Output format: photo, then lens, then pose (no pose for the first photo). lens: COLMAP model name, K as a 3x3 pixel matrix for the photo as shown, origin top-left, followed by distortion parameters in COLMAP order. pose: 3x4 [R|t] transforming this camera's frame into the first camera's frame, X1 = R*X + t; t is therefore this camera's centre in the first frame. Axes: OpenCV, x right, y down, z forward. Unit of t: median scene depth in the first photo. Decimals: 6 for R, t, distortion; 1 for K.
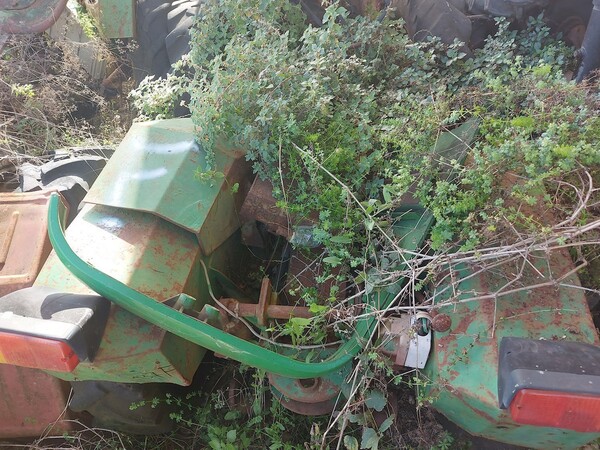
lens RADIAL K [[436.7, 0, 303.0], [0, 436.7, 220.9], [0, 0, 1]] dist [0.071844, -0.076970]
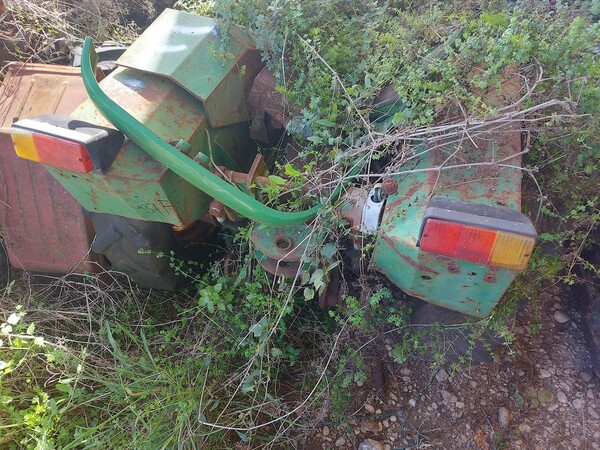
lens RADIAL K [[436.7, 0, 303.0], [0, 436.7, 225.5], [0, 0, 1]] dist [0.071844, -0.076970]
pose [[0.985327, 0.141867, -0.094890, 0.173740], [-0.134923, 0.987936, 0.076011, 0.226441], [0.104529, -0.062092, 0.992582, -0.154644]]
